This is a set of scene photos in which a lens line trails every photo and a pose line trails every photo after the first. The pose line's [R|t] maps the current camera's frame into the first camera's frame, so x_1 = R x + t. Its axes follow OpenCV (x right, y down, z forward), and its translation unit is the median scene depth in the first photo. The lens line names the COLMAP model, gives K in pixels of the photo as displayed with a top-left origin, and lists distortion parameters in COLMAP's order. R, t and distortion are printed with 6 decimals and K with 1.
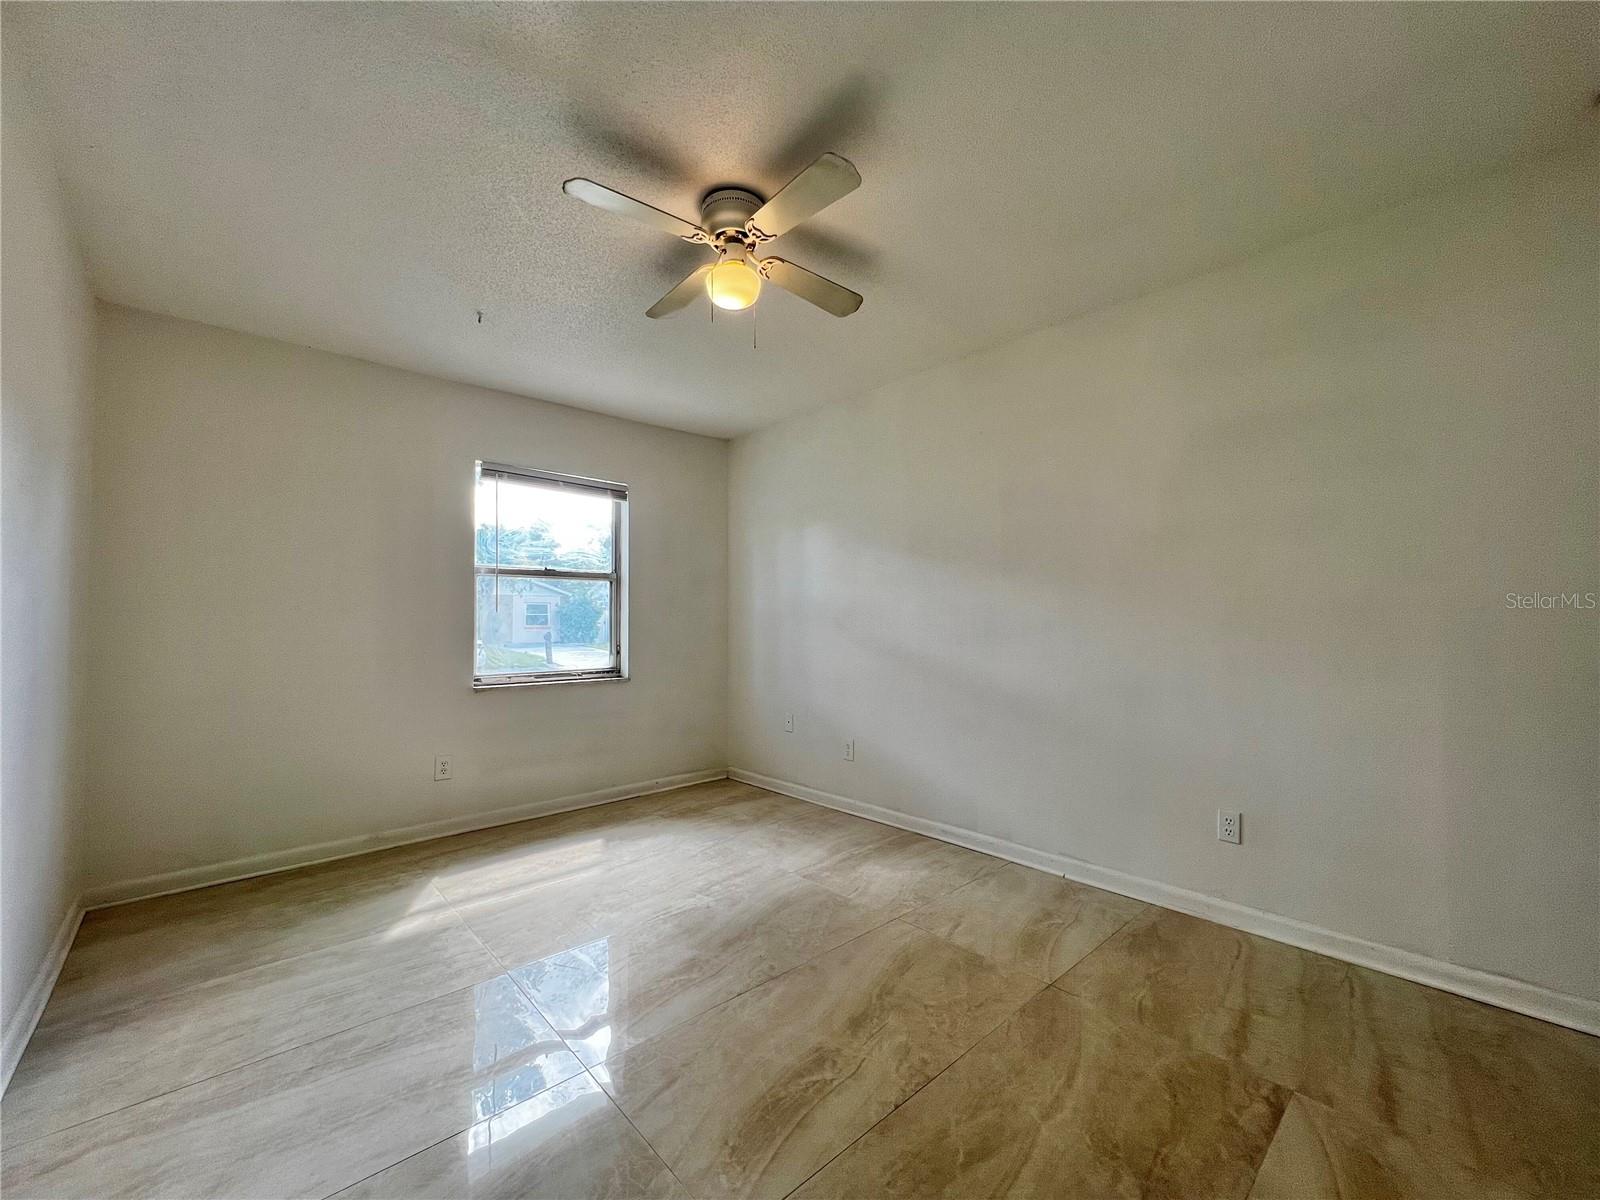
lens RADIAL K [[640.7, 0, 800.0], [0, 640.7, 600.0], [0, 0, 1]] dist [-0.000721, -0.000193]
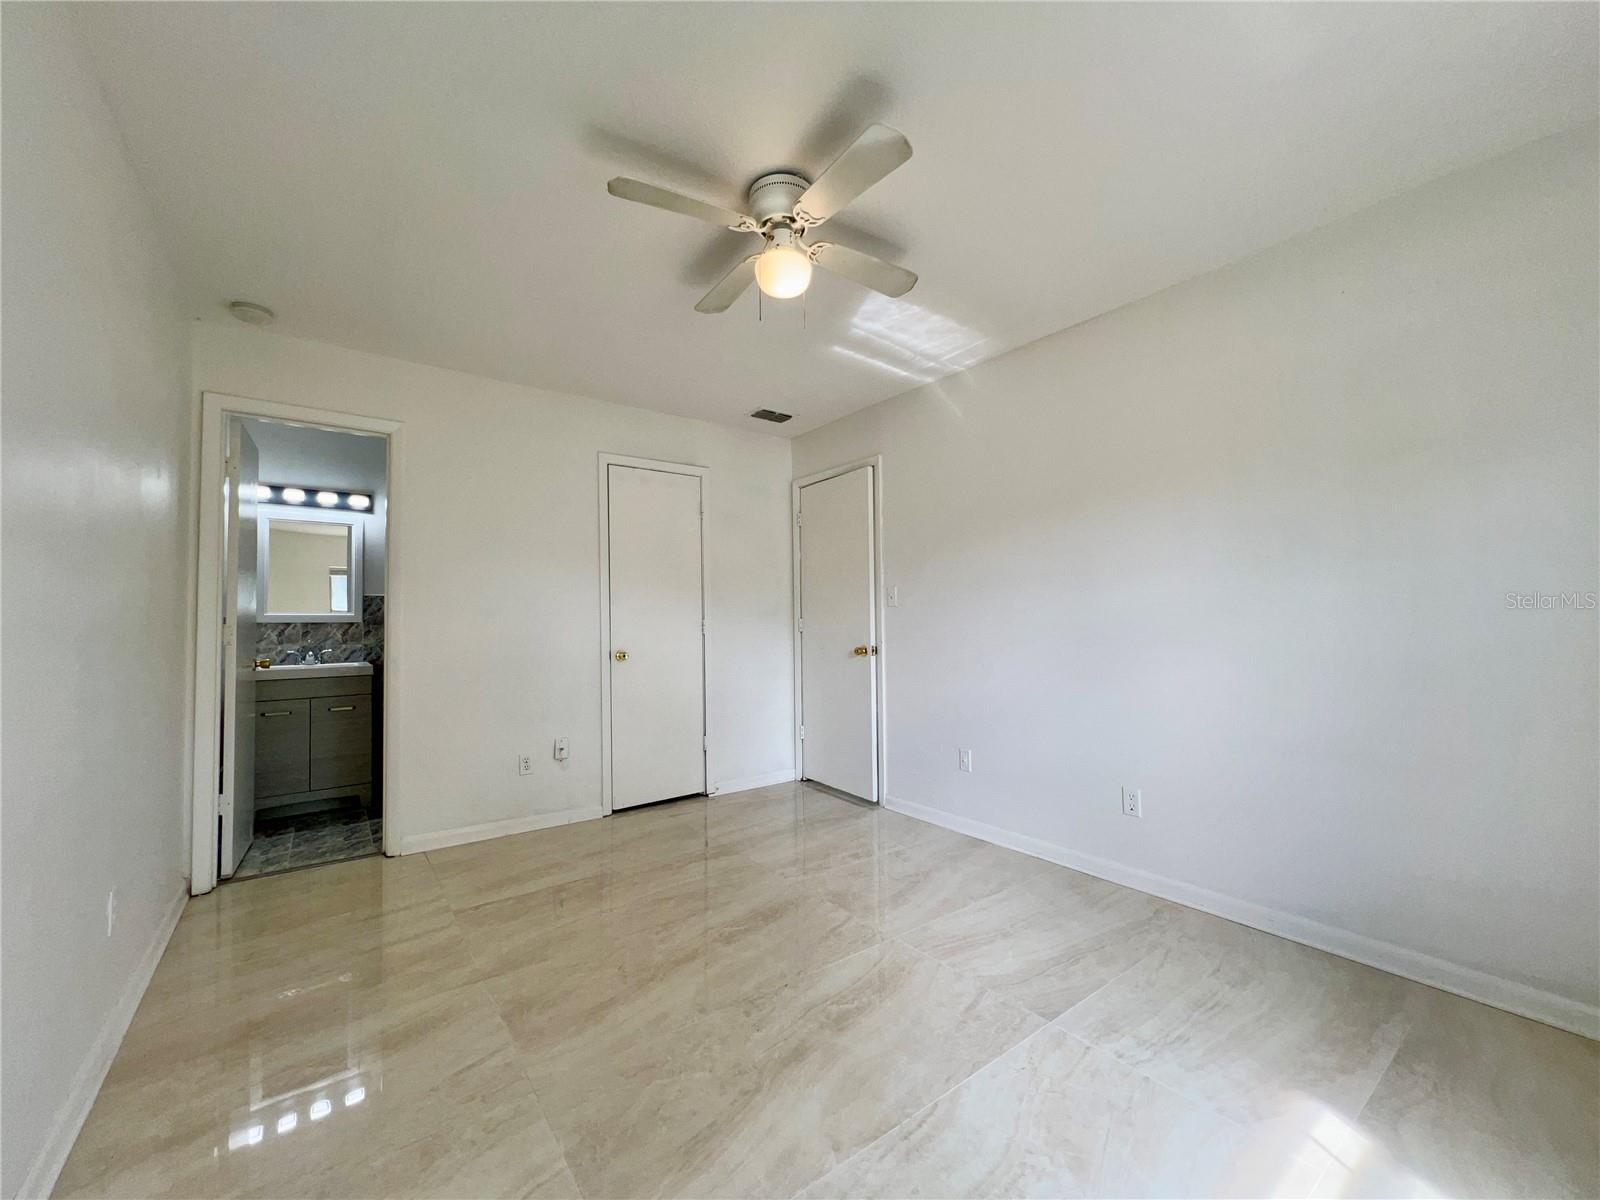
lens RADIAL K [[640.7, 0, 800.0], [0, 640.7, 600.0], [0, 0, 1]] dist [-0.000721, -0.000193]
pose [[-0.995566, 0.019212, 0.092082, -0.219102], [0.013446, 0.997934, -0.062830, 0.064758], [-0.093099, -0.061313, -0.993767, 2.005166]]
